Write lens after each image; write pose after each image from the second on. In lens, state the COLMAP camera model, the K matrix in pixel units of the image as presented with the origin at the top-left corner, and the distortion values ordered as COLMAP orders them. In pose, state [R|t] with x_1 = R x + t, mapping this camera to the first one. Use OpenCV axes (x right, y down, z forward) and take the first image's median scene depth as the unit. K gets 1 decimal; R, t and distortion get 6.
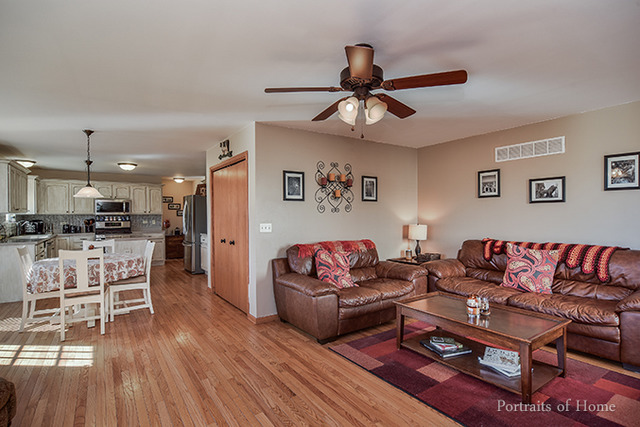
lens RADIAL K [[311.7, 0, 315.3], [0, 311.7, 217.2], [0, 0, 1]] dist [-0.009048, 0.000051]
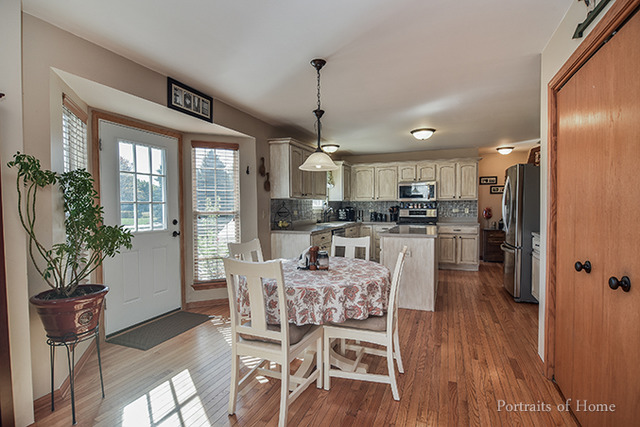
lens RADIAL K [[315.9, 0, 323.3], [0, 315.9, 216.1], [0, 0, 1]] dist [-0.003842, -0.000035]
pose [[0.562088, 0.028373, -0.826591, -0.118328], [-0.002156, 0.999458, 0.032841, 0.006041], [0.827075, -0.016677, 0.561845, 0.391859]]
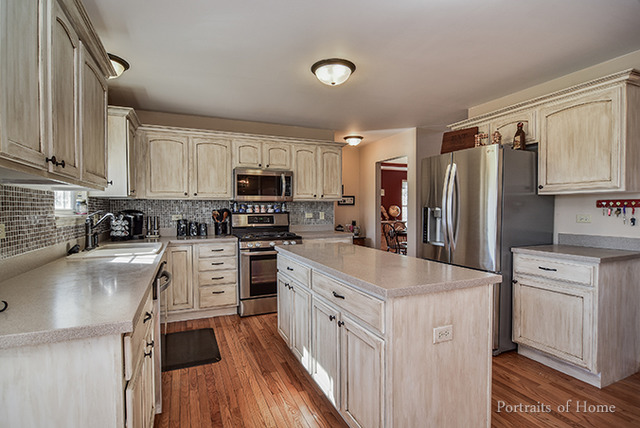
lens RADIAL K [[315.9, 0, 323.3], [0, 315.9, 216.6], [0, 0, 1]] dist [-0.003842, -0.000035]
pose [[0.982128, 0.006482, -0.188105, -0.551258], [-0.002764, 0.999796, 0.020023, 0.009007], [0.188196, -0.019145, 0.981945, 0.615071]]
